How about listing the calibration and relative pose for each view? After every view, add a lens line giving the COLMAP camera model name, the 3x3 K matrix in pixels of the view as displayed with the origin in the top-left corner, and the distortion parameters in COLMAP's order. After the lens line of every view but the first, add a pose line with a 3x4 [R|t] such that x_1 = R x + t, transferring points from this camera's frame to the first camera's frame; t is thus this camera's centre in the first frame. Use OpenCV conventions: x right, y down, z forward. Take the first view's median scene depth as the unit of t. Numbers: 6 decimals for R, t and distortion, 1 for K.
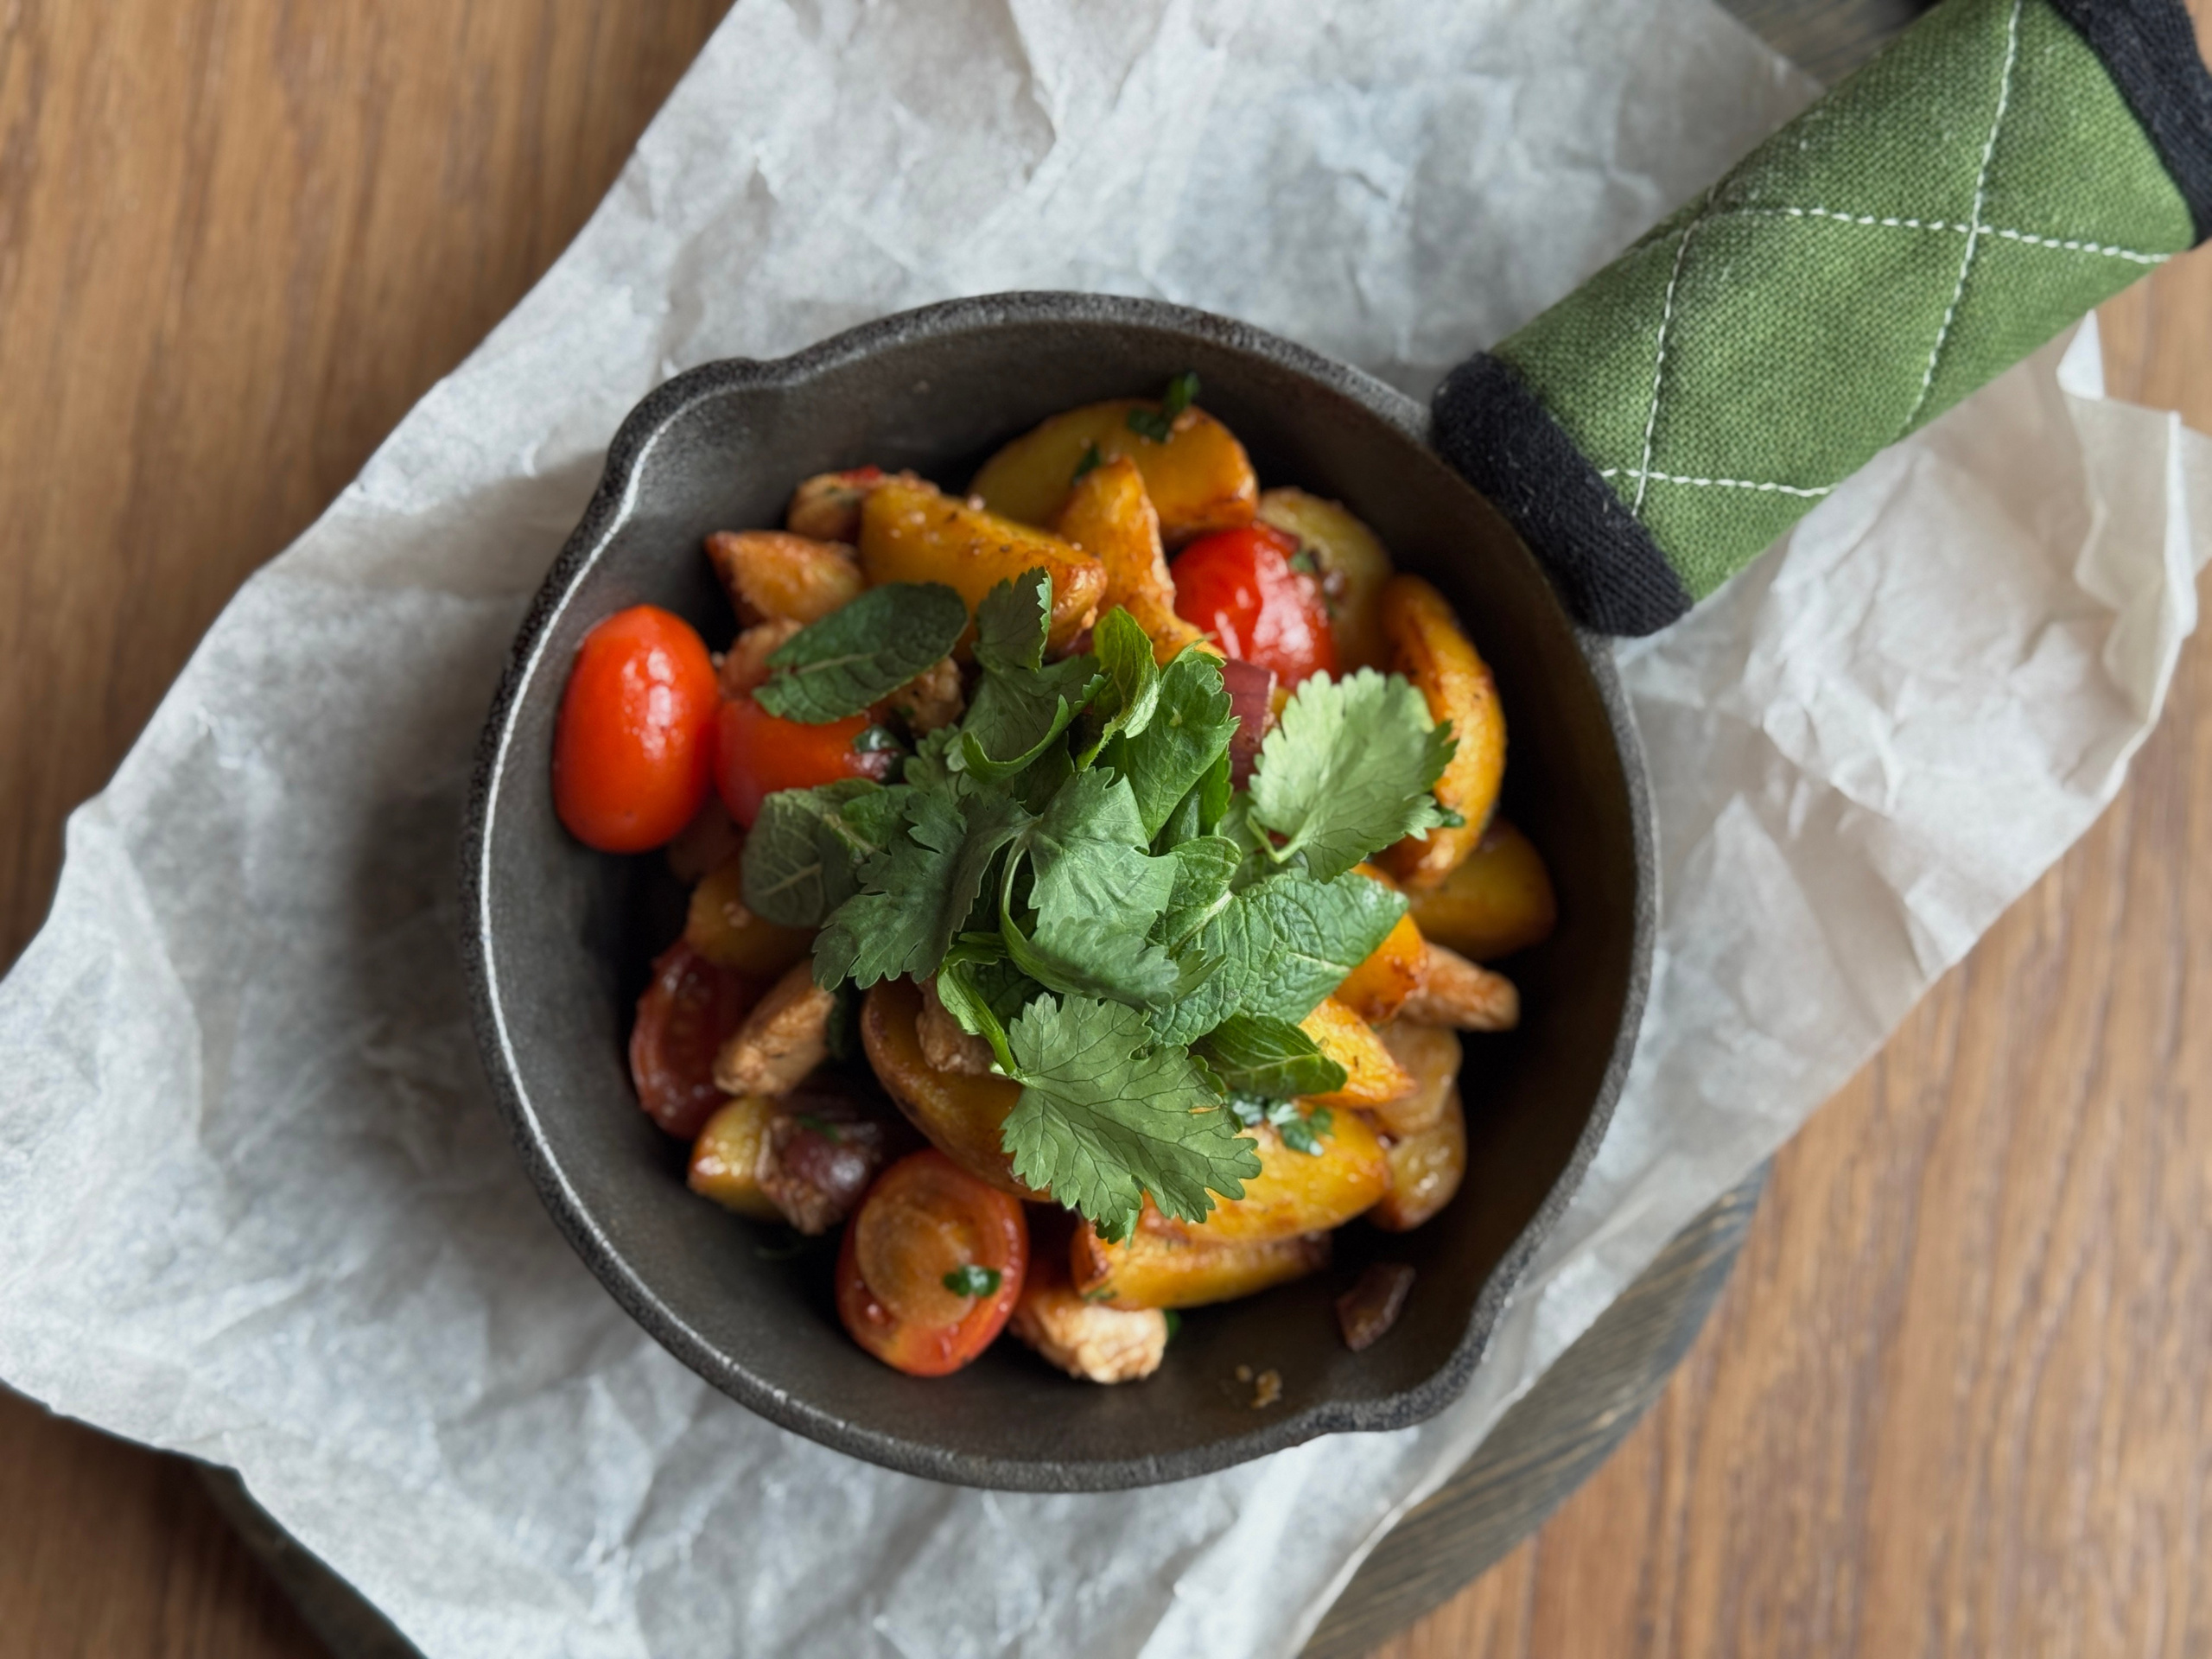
lens RADIAL K [[3185.1, 0, 1096.8], [0, 3185.1, 841.5], [0, 0, 1]] dist [0.109490, 0.000000]
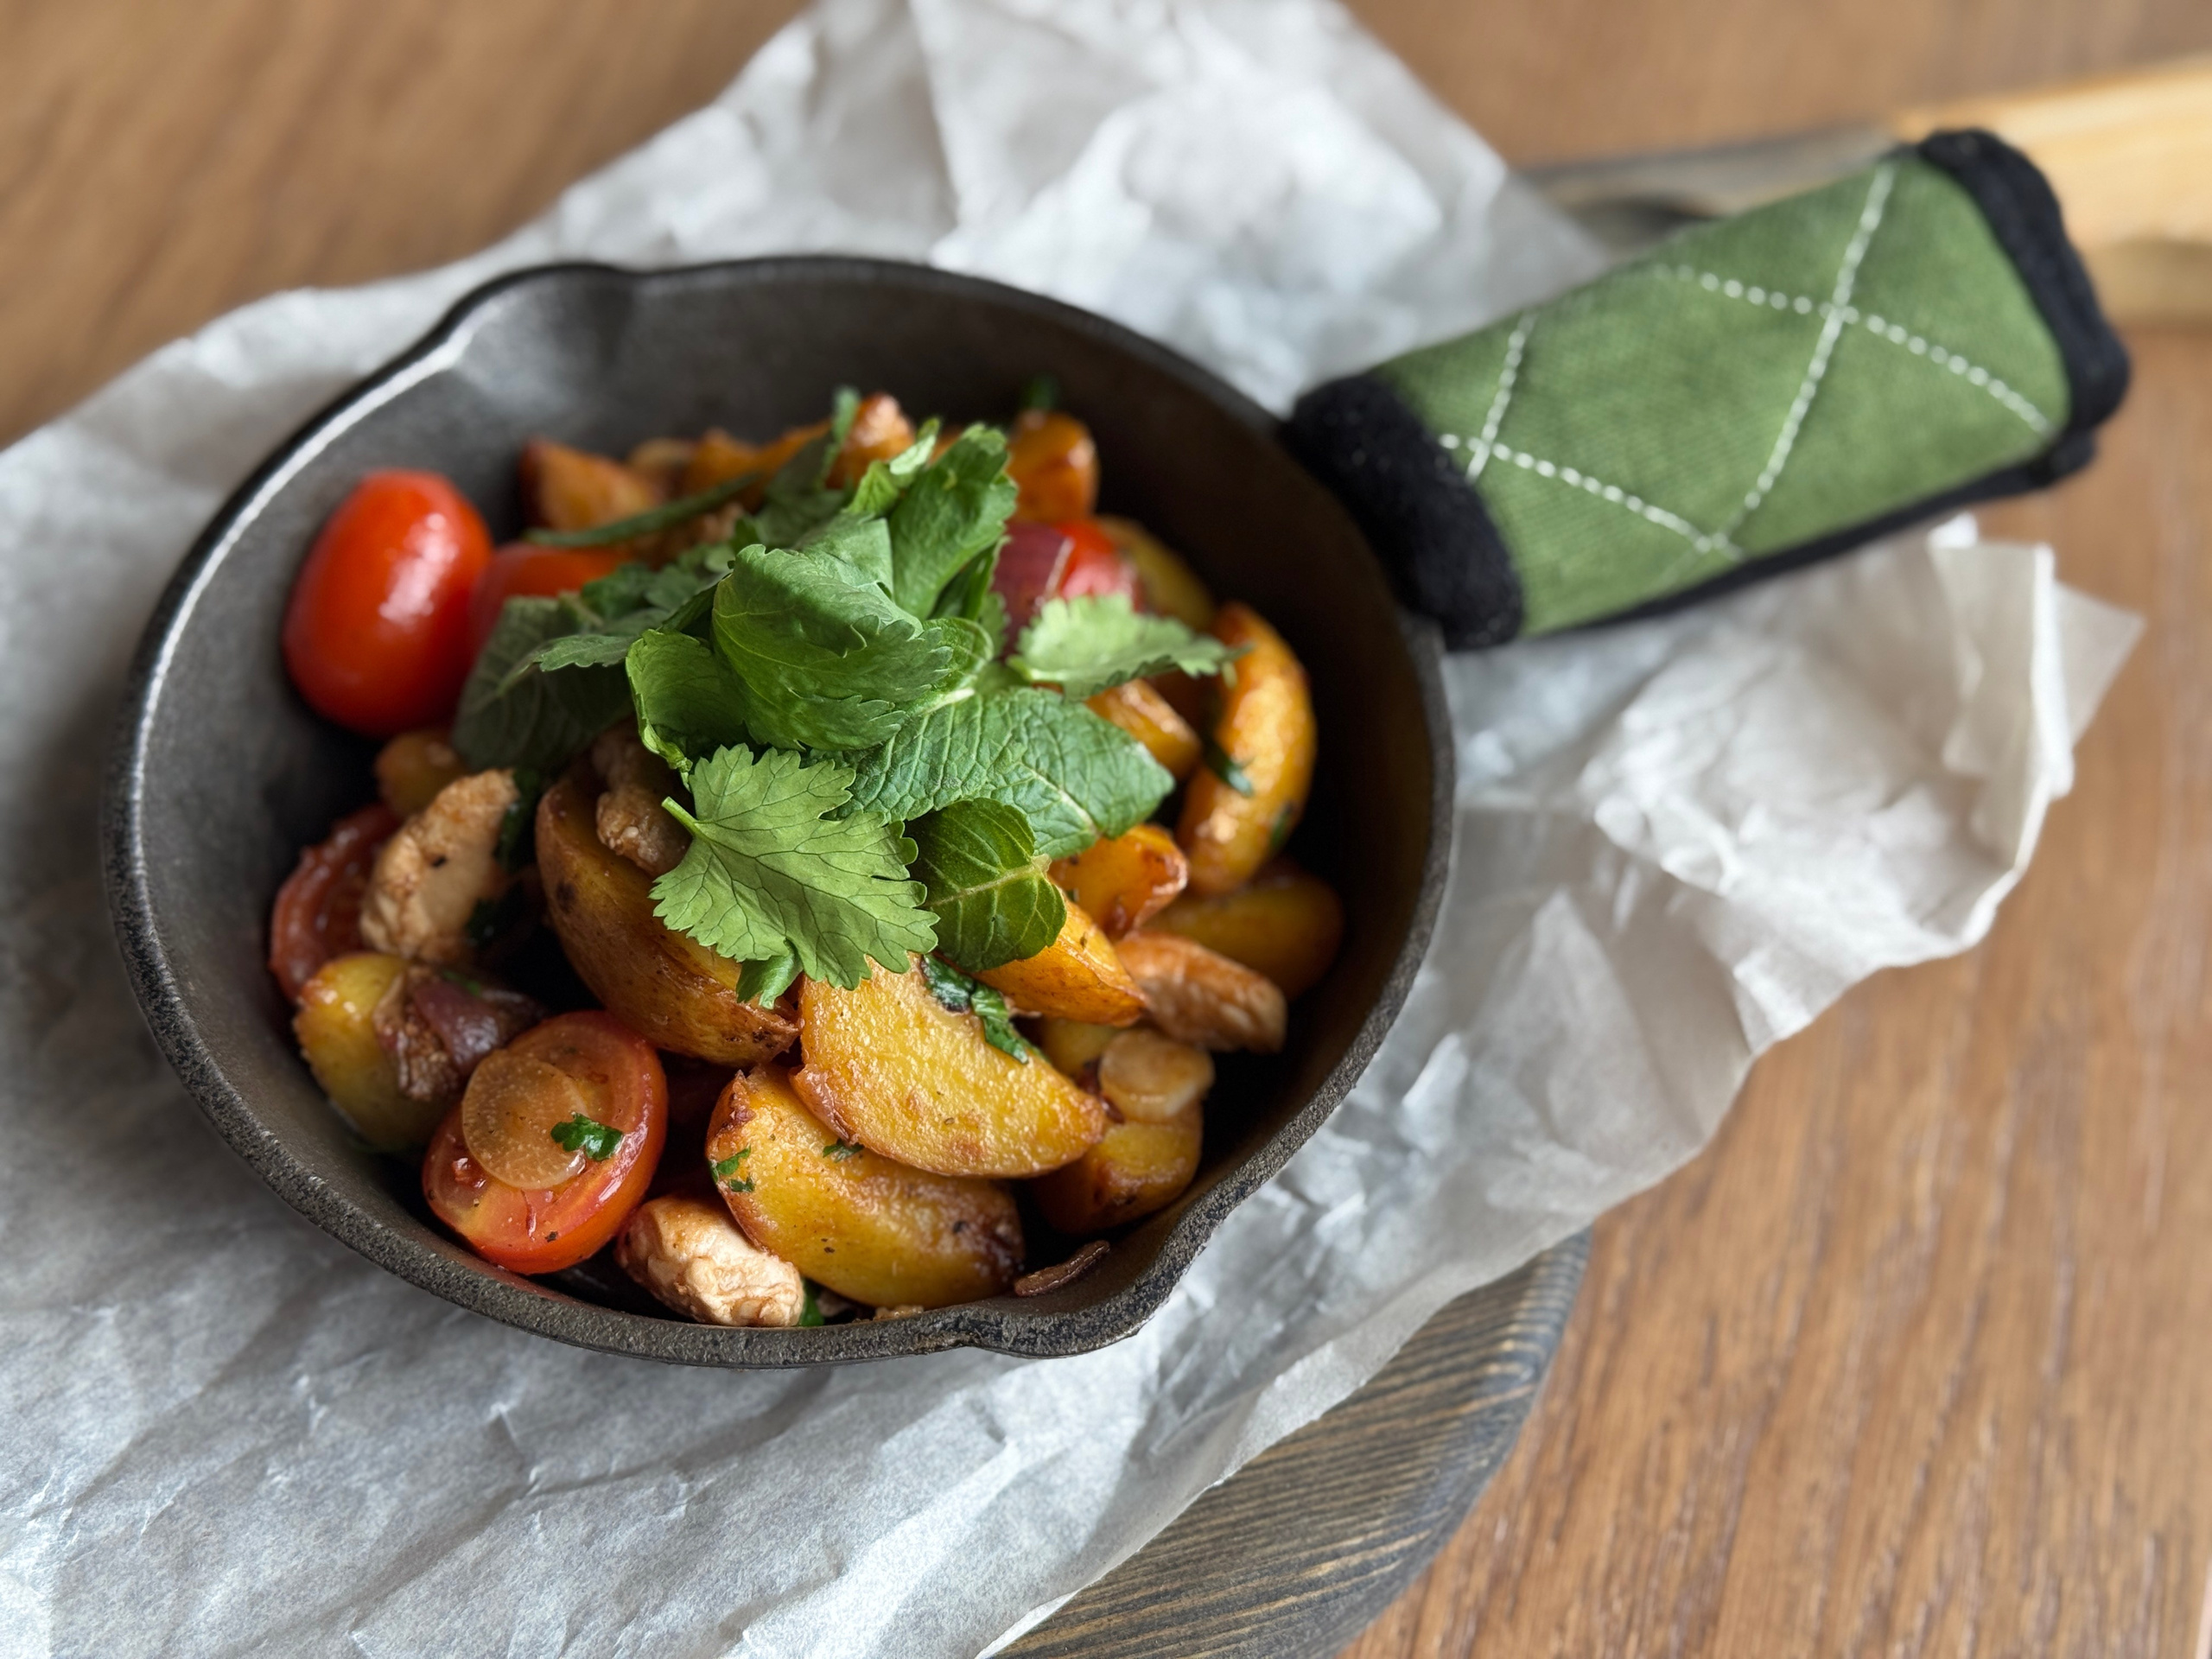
lens RADIAL K [[3185.1, 0, 1120.4], [0, 3185.1, 831.5], [0, 0, 1]] dist [0.109490, 0.000000]
pose [[0.984053, 0.163262, -0.070604, 0.140069], [-0.175113, 0.819522, -0.545637, 0.488570], [-0.031220, 0.549299, 0.835042, 0.247251]]
